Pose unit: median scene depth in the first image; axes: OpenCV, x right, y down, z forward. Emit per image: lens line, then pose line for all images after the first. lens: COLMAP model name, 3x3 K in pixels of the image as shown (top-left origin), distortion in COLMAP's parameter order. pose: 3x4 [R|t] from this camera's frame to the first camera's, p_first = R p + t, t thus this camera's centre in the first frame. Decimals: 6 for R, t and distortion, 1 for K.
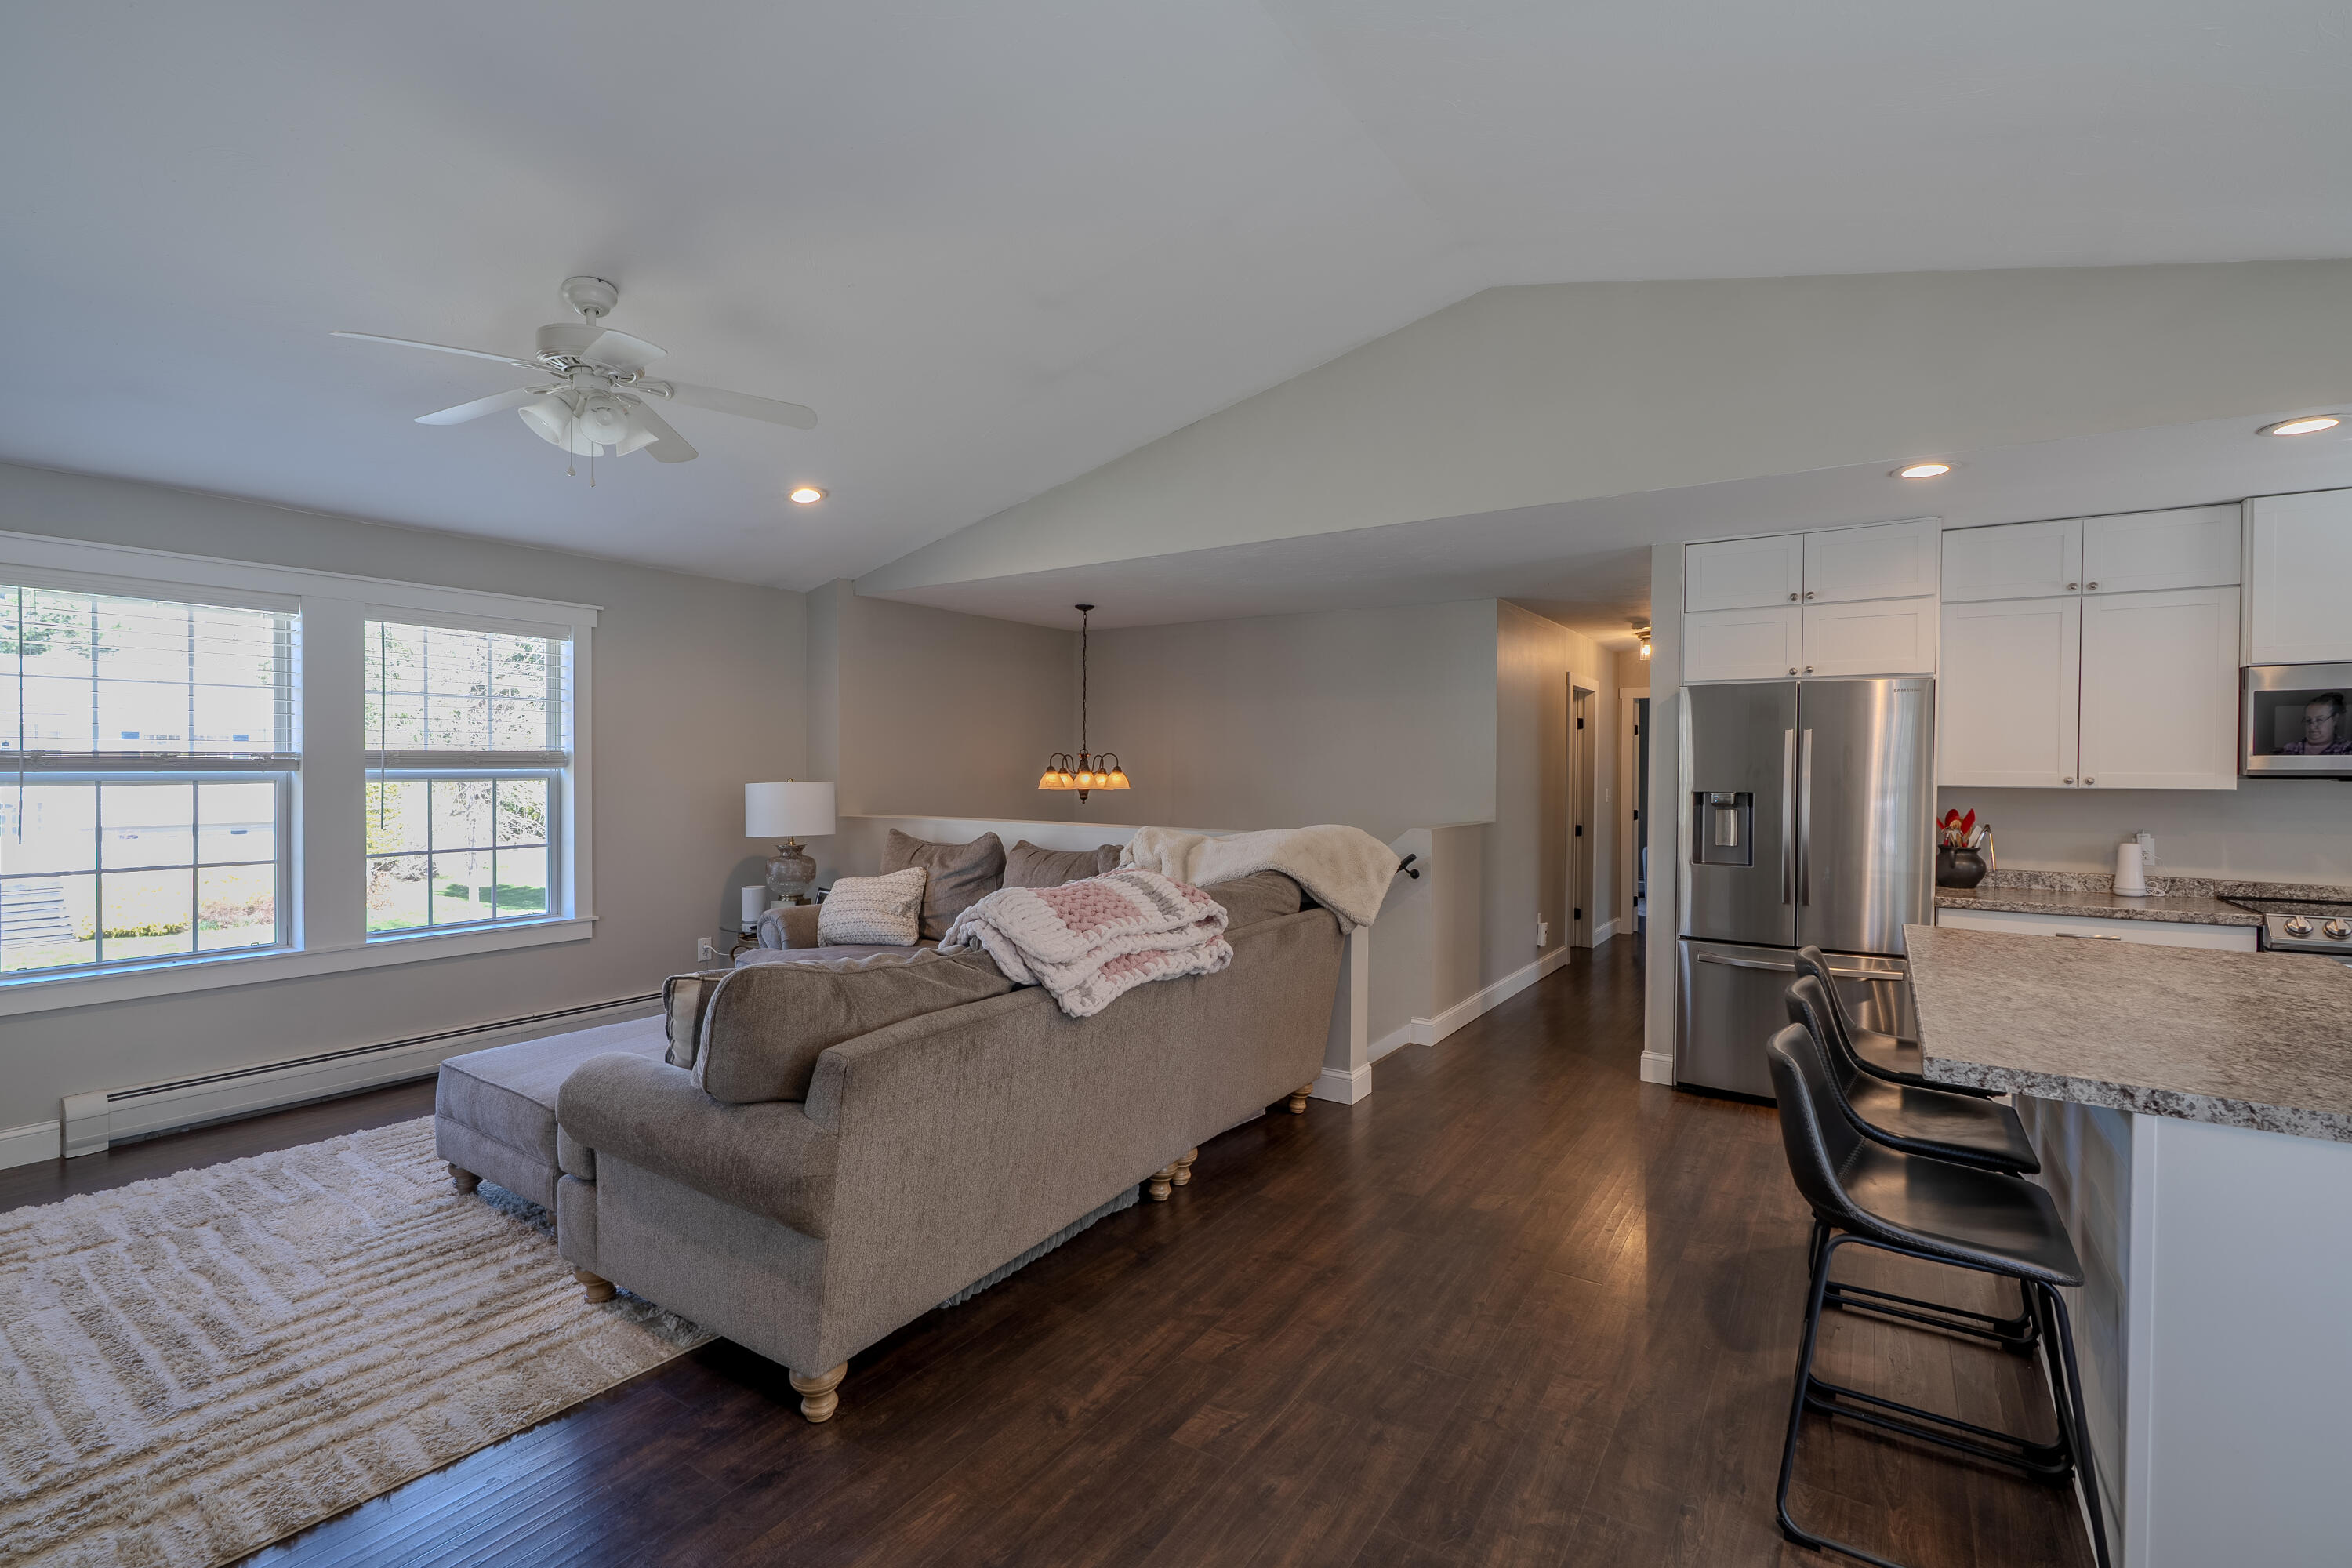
lens RADIAL K [[1052.7, 0, 1174.3], [0, 1052.7, 776.6], [0, 0, 1]] dist [-0.002964, 0.002714]
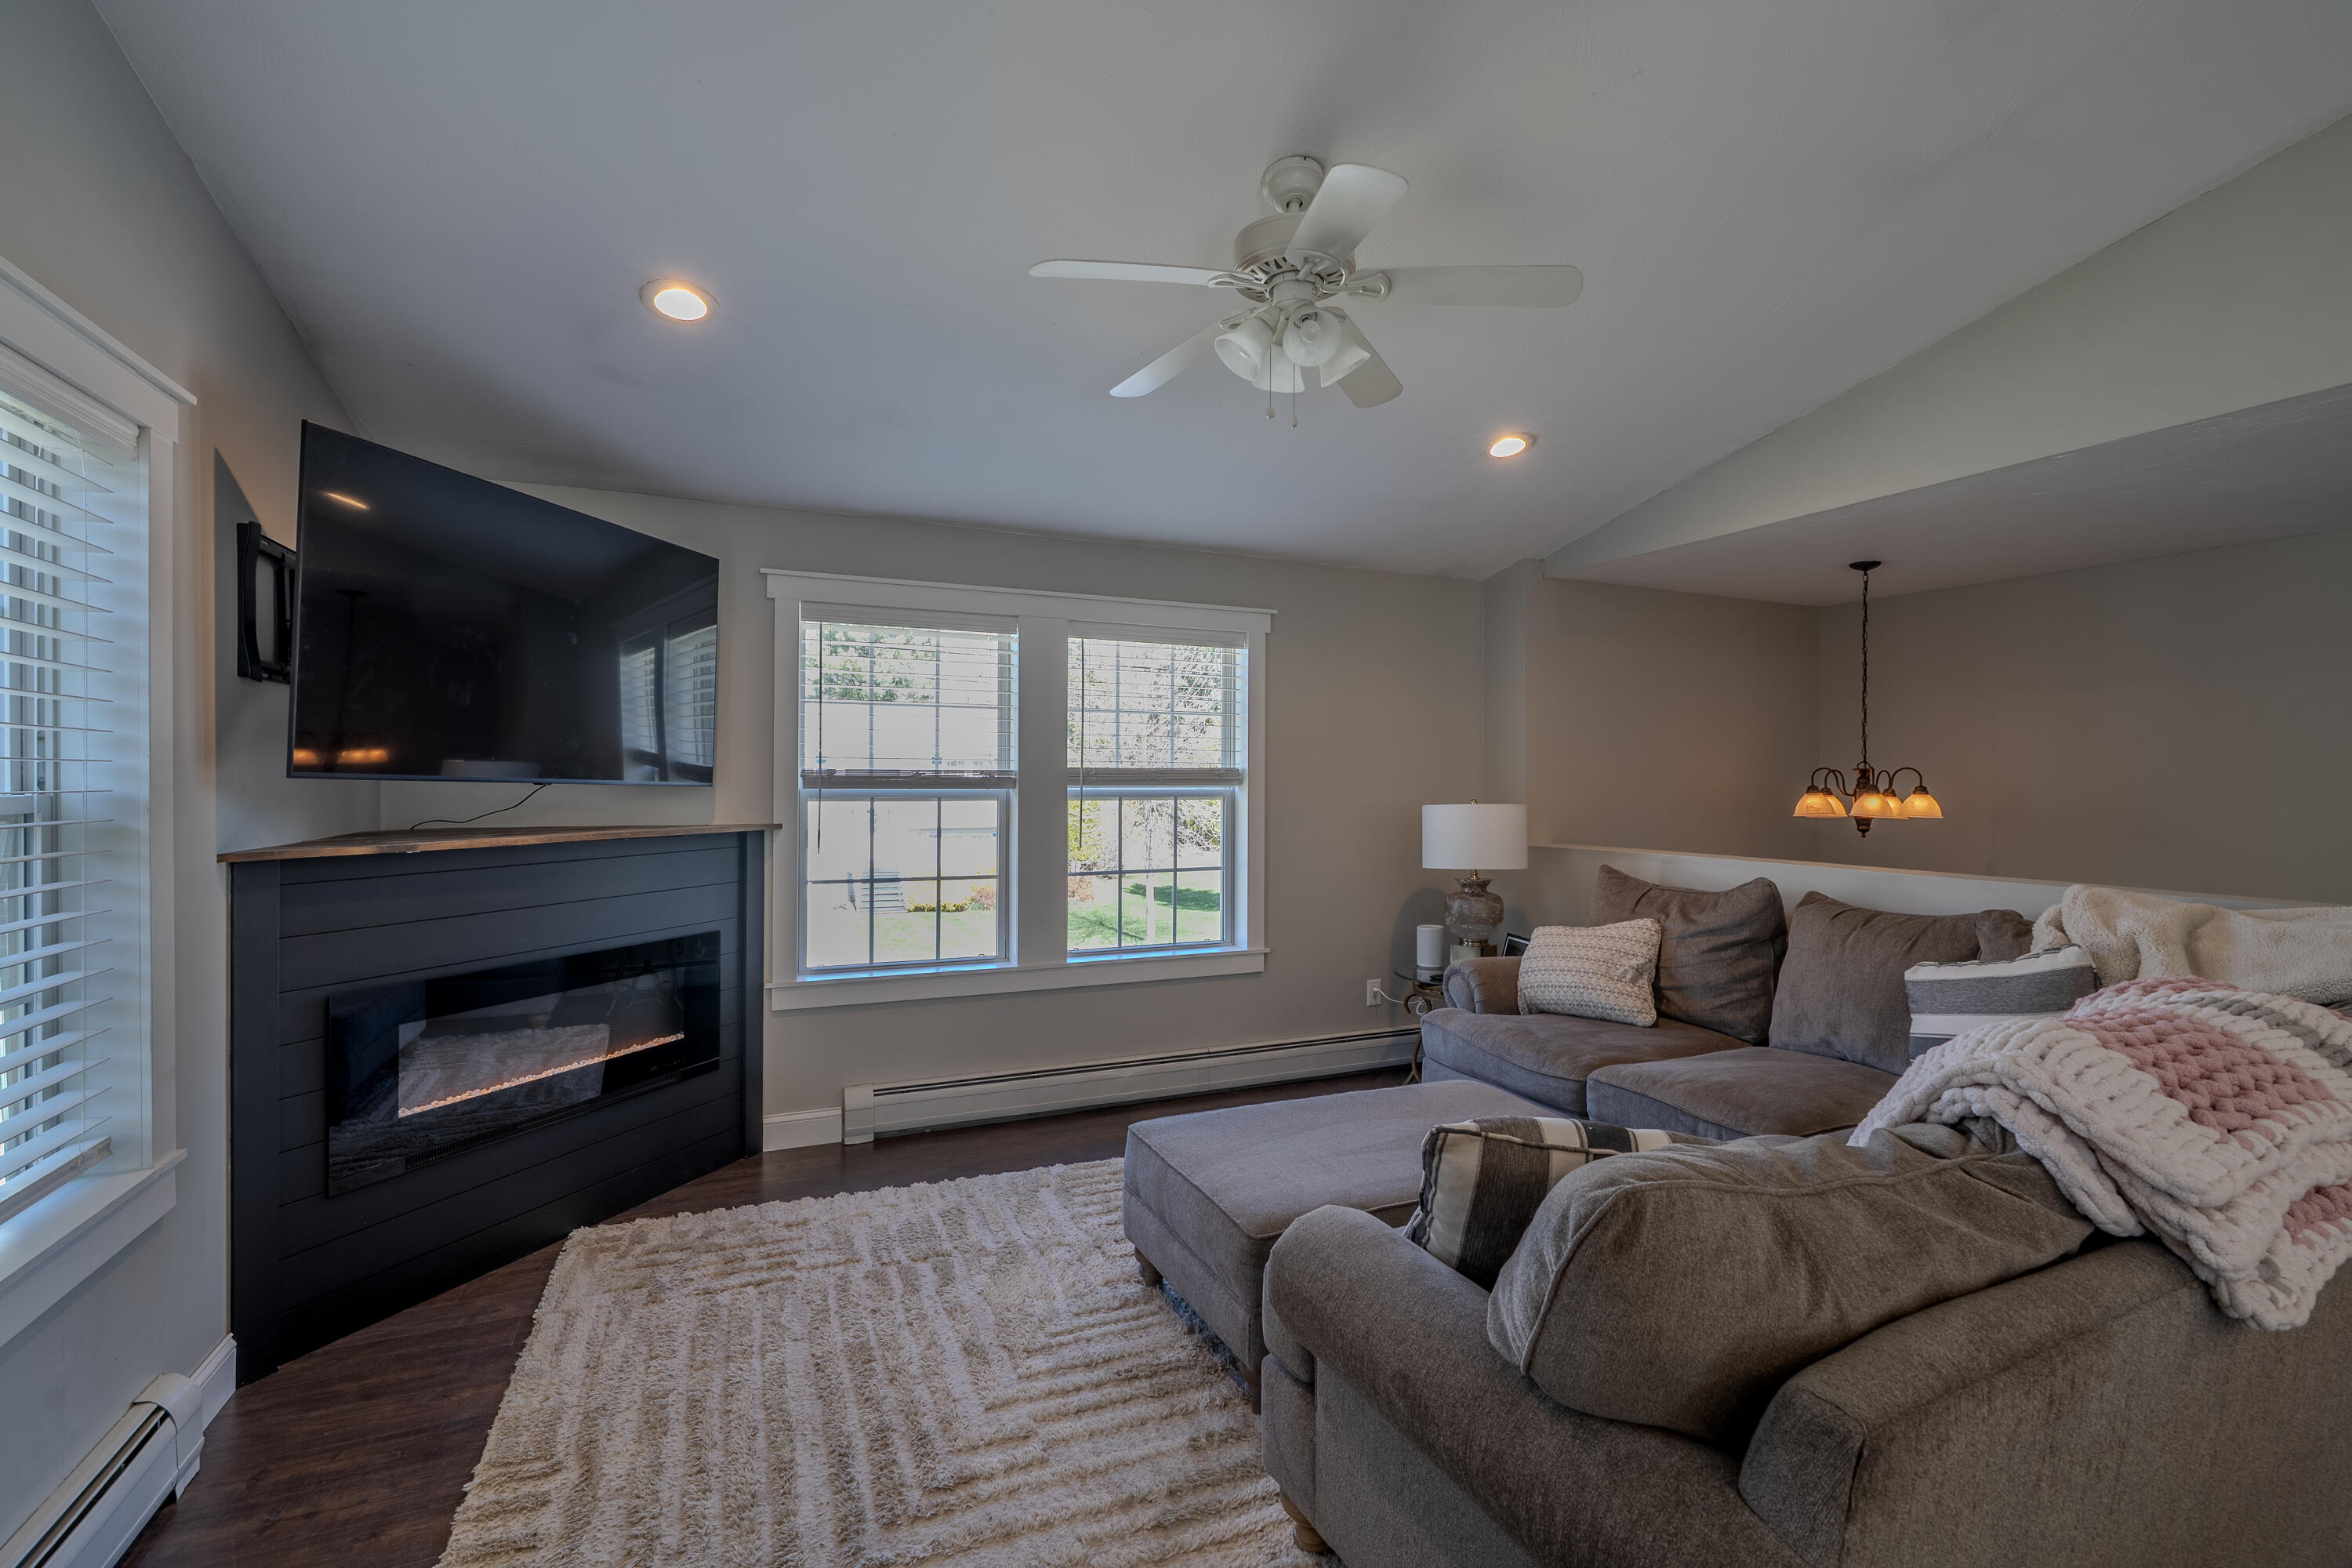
lens RADIAL K [[1052.7, 0, 1176.6], [0, 1052.7, 777.0], [0, 0, 1]] dist [-0.002964, 0.002714]
pose [[0.846225, -0.001954, -0.532823, -0.197476], [-0.006894, 0.999869, -0.014615, -0.003755], [0.532782, 0.016041, 0.846101, 0.277505]]
